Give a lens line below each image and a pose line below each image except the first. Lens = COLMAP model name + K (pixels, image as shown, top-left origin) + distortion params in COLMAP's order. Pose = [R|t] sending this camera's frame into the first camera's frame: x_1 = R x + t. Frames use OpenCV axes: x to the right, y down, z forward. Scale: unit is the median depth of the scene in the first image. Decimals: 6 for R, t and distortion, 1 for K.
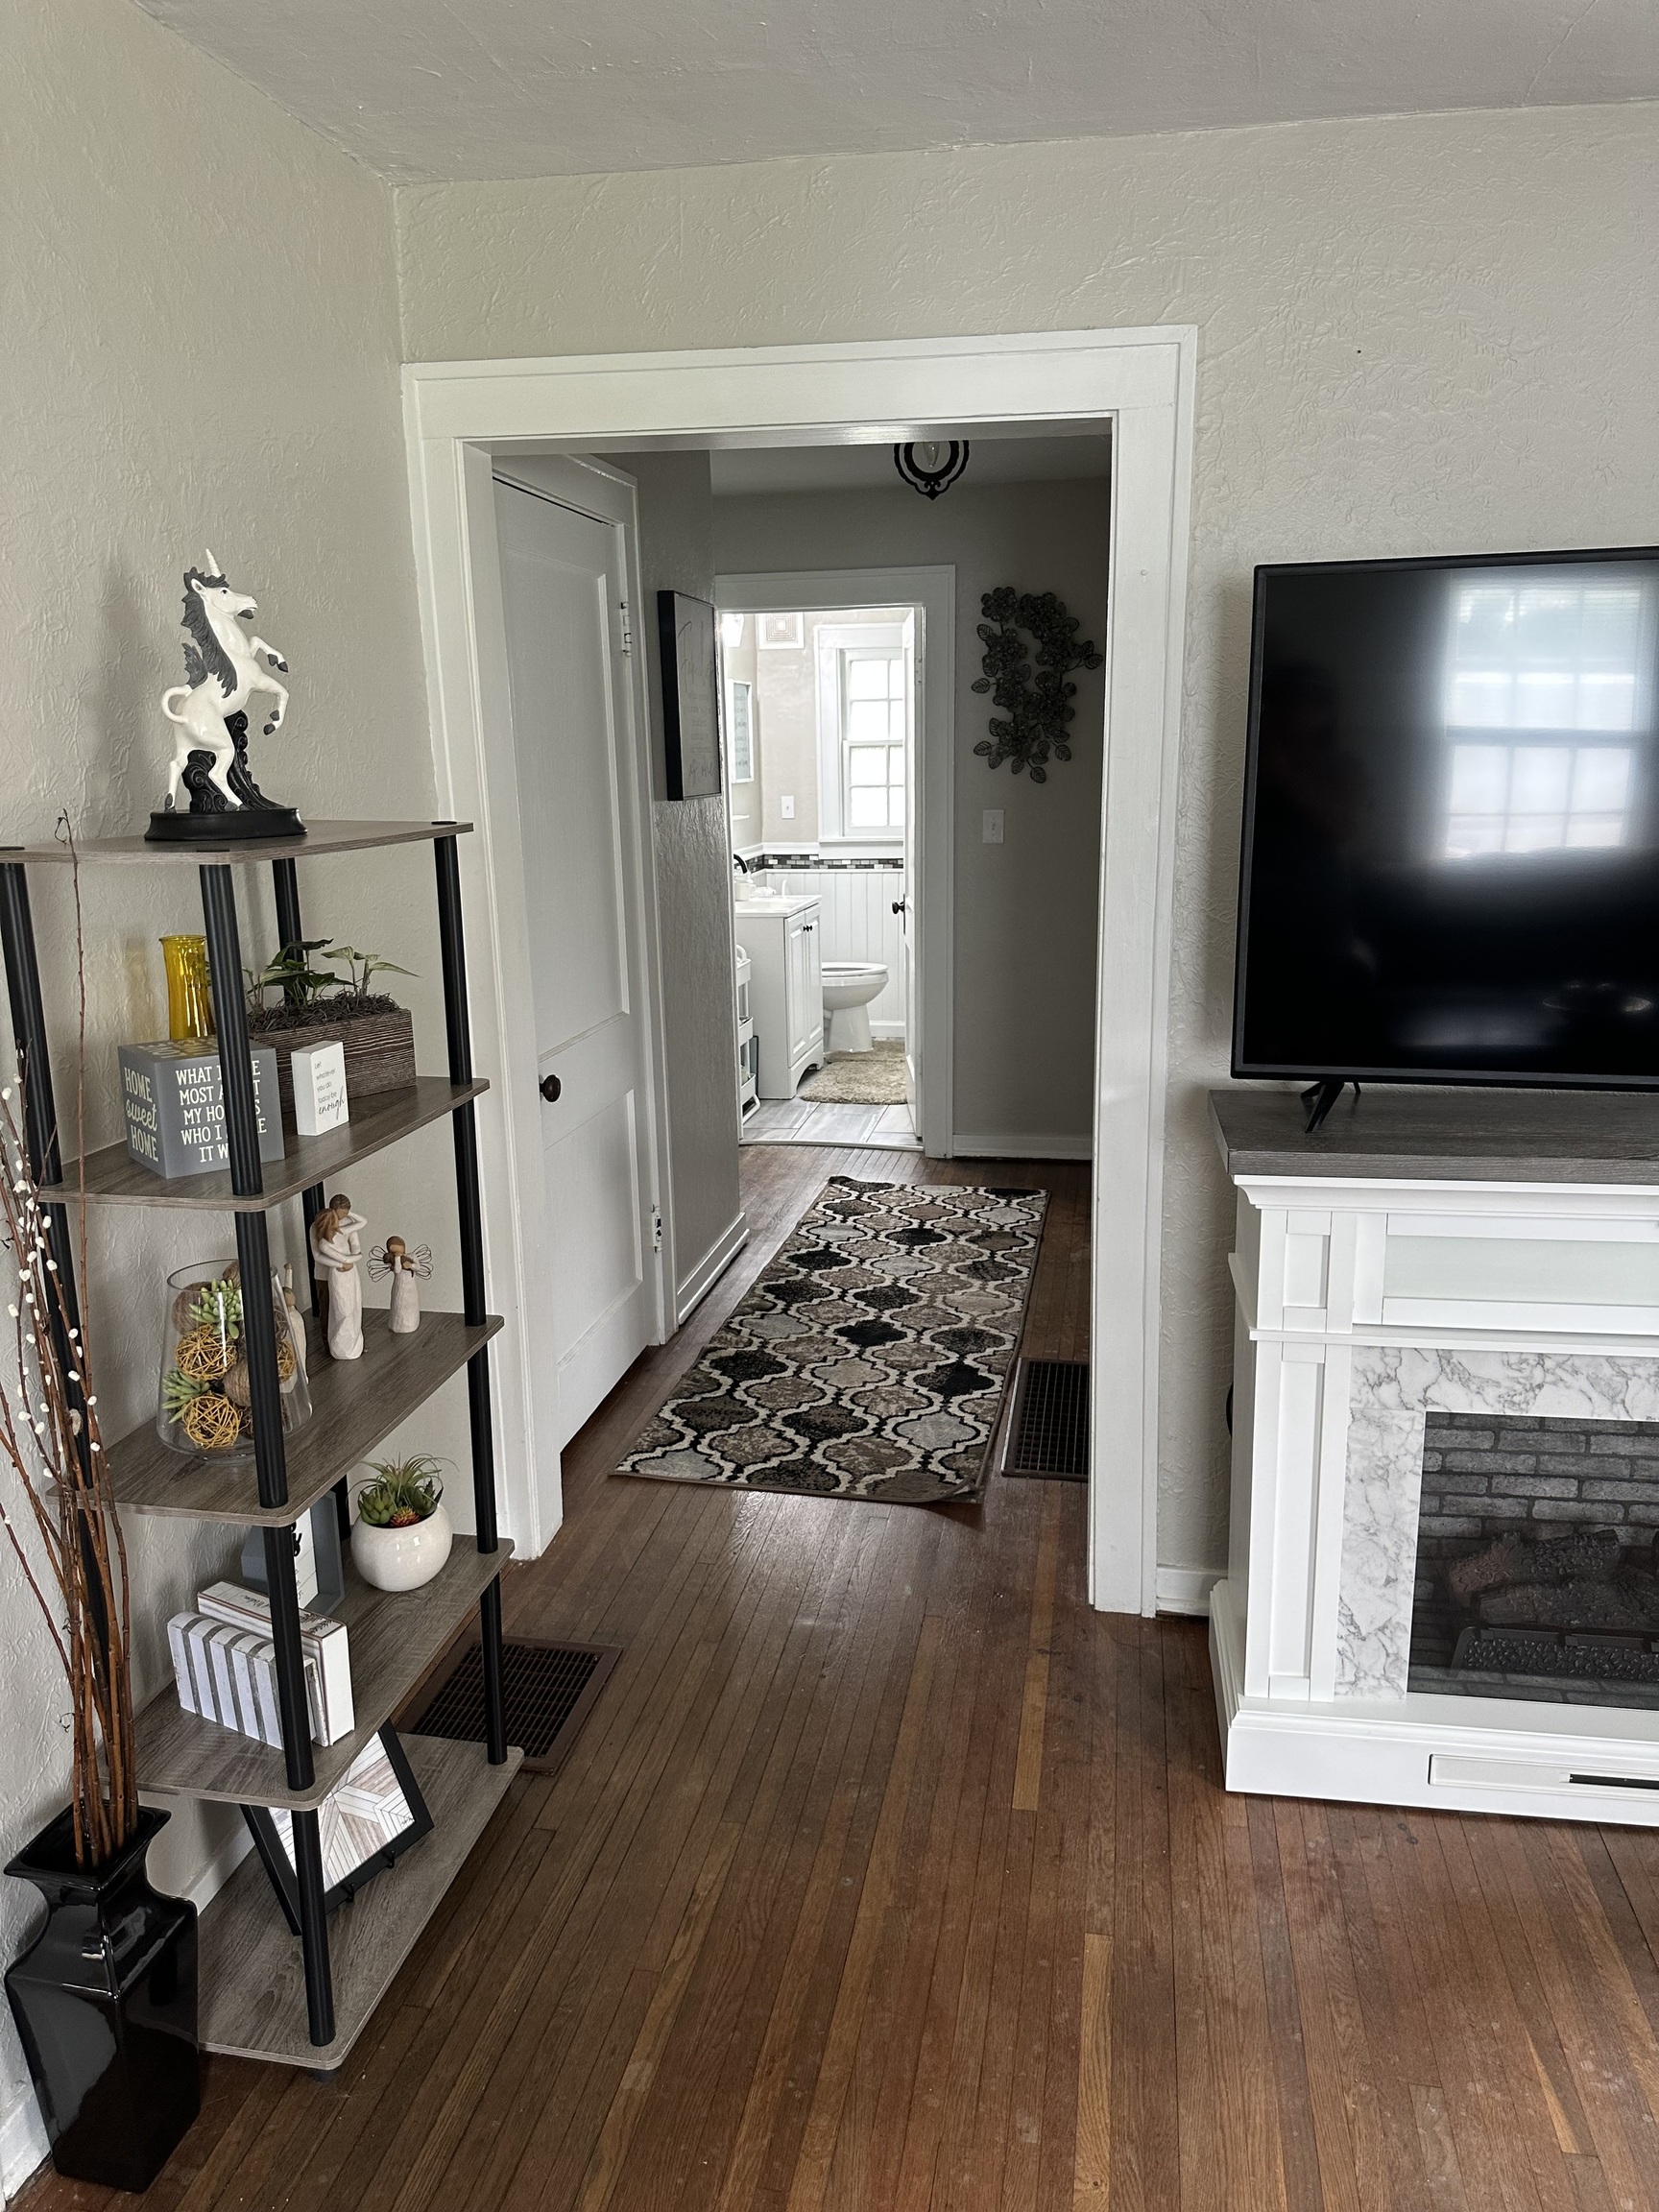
lens RADIAL K [[1597.2, 0, 851.2], [0, 1597.2, 1100.8], [0, 0, 1]] dist [0.012057, -0.002317]
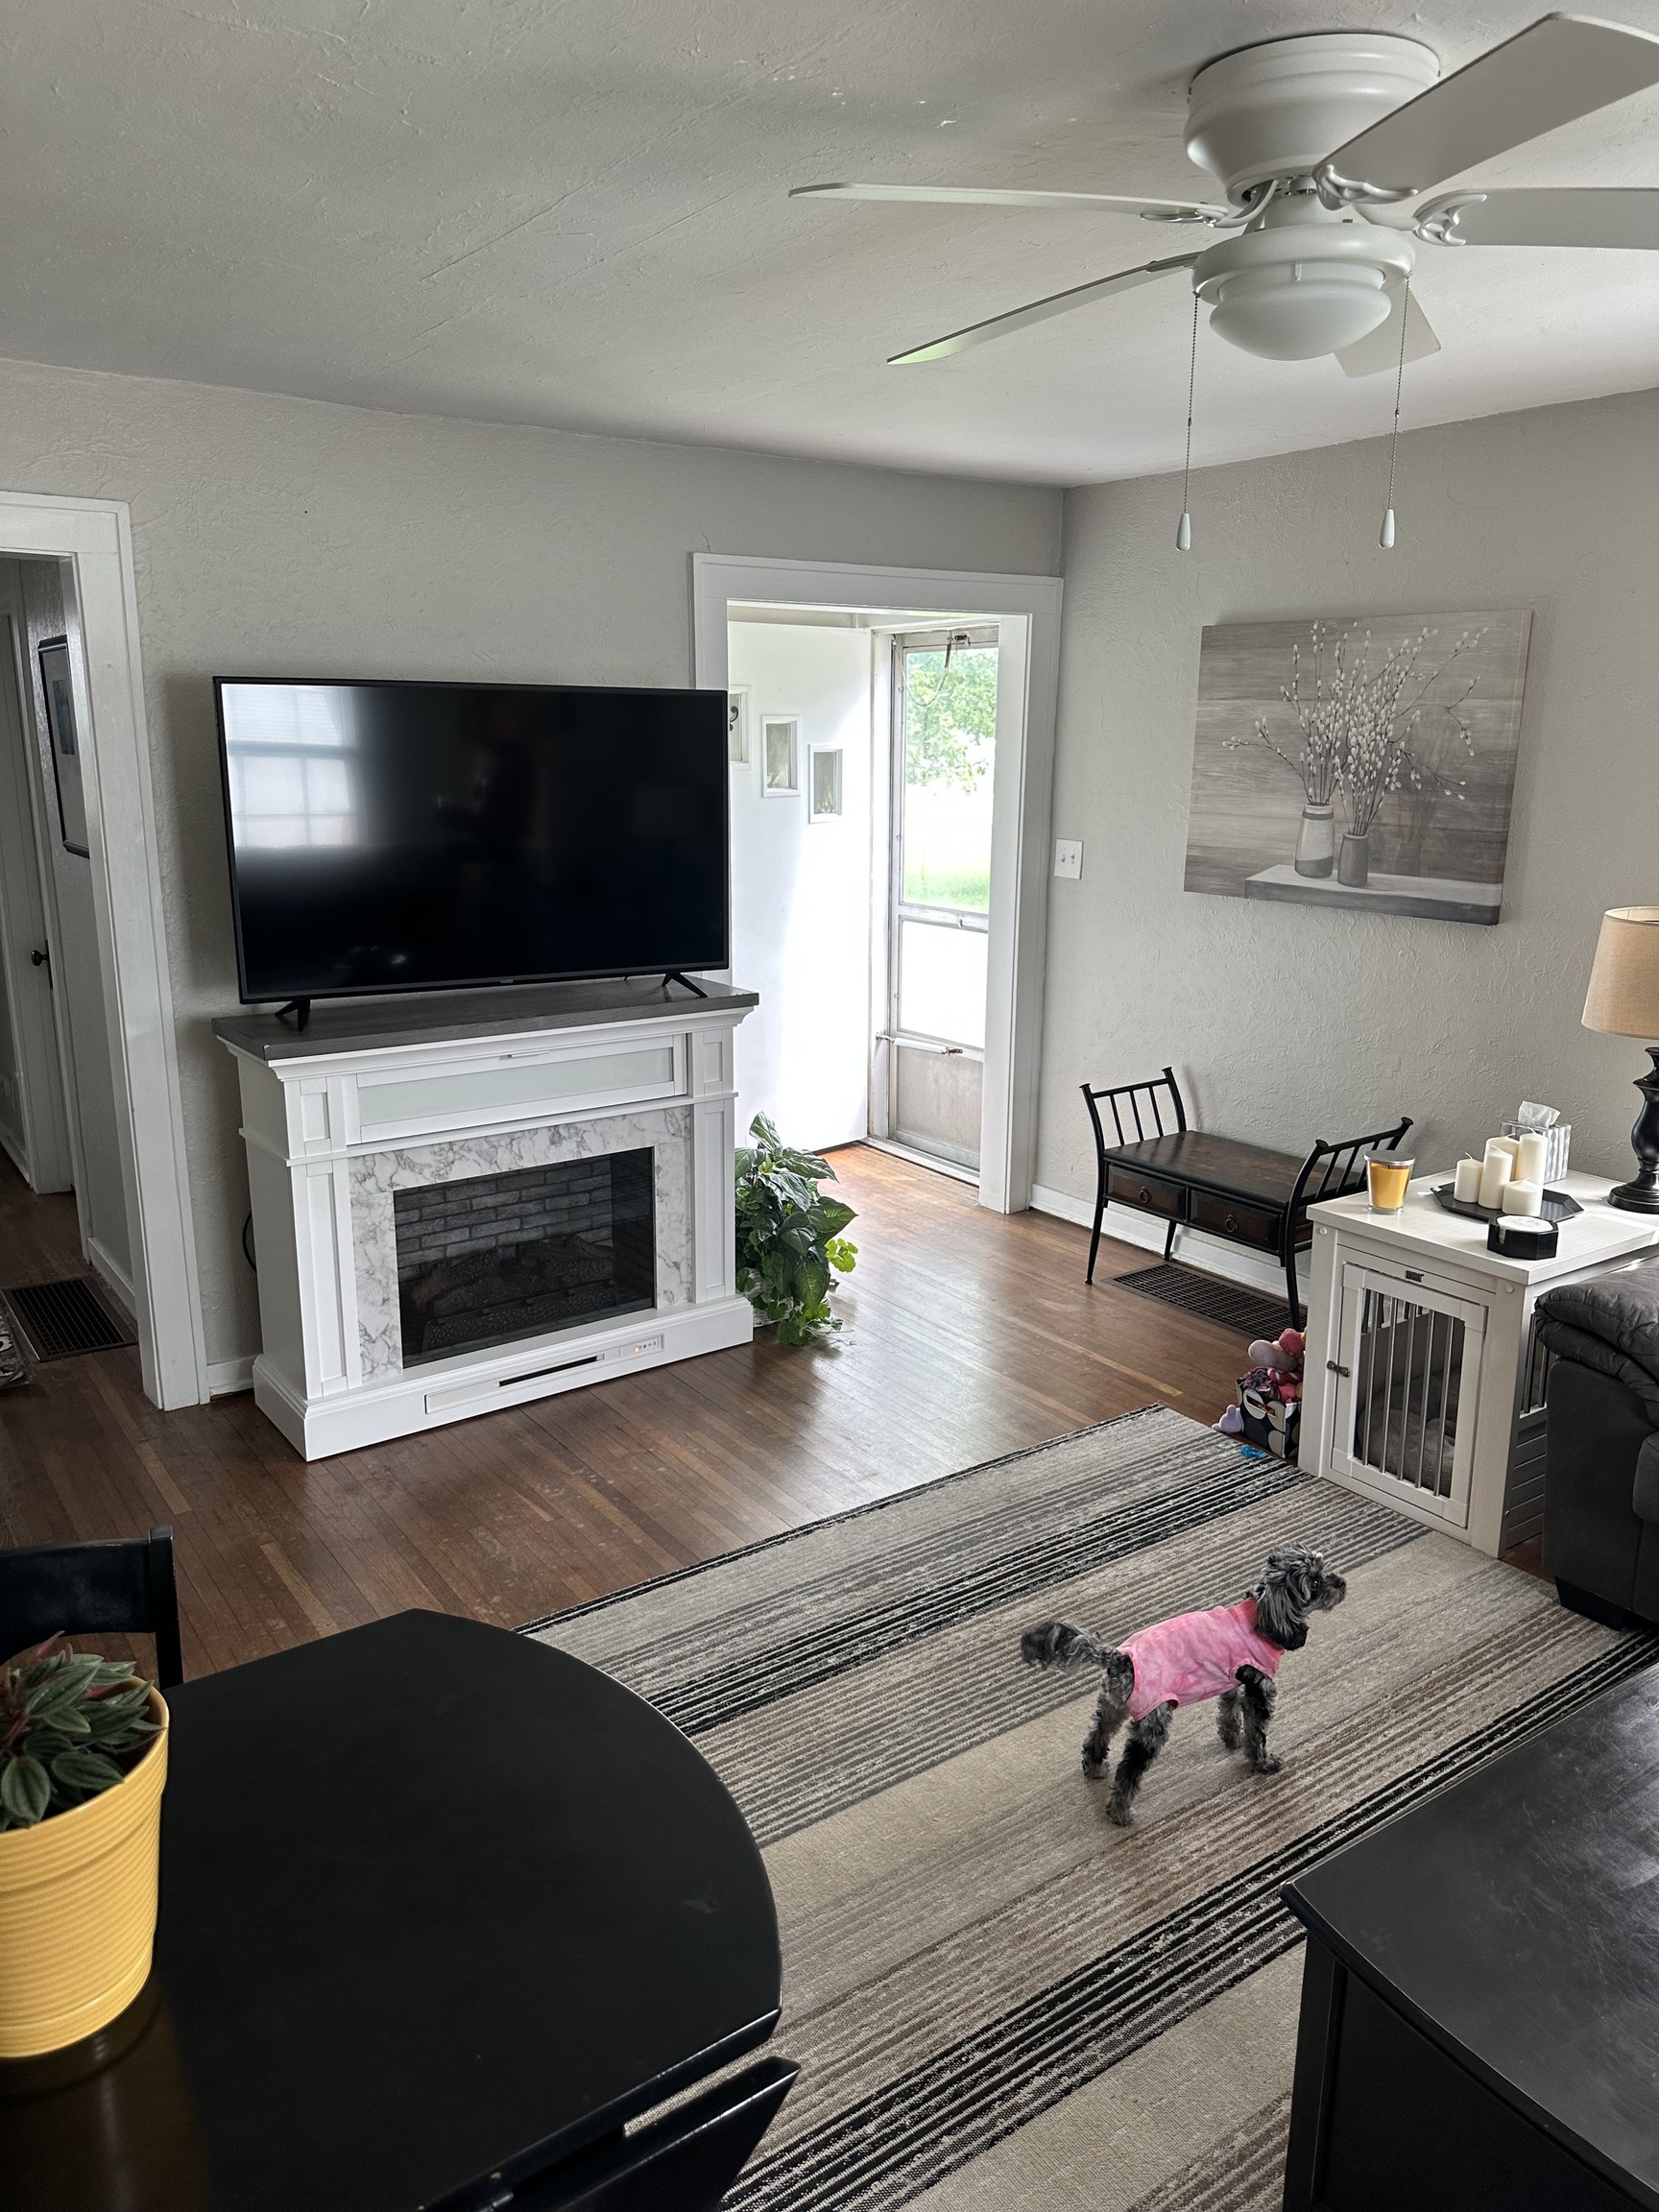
lens RADIAL K [[1597.2, 0, 851.2], [0, 1597.2, 1100.8], [0, 0, 1]] dist [0.012057, -0.002317]
pose [[0.706090, -0.144610, 0.693199, -0.425744], [0.137718, 0.988278, 0.065888, 0.055757], [-0.694602, 0.048943, 0.717728, -0.507055]]
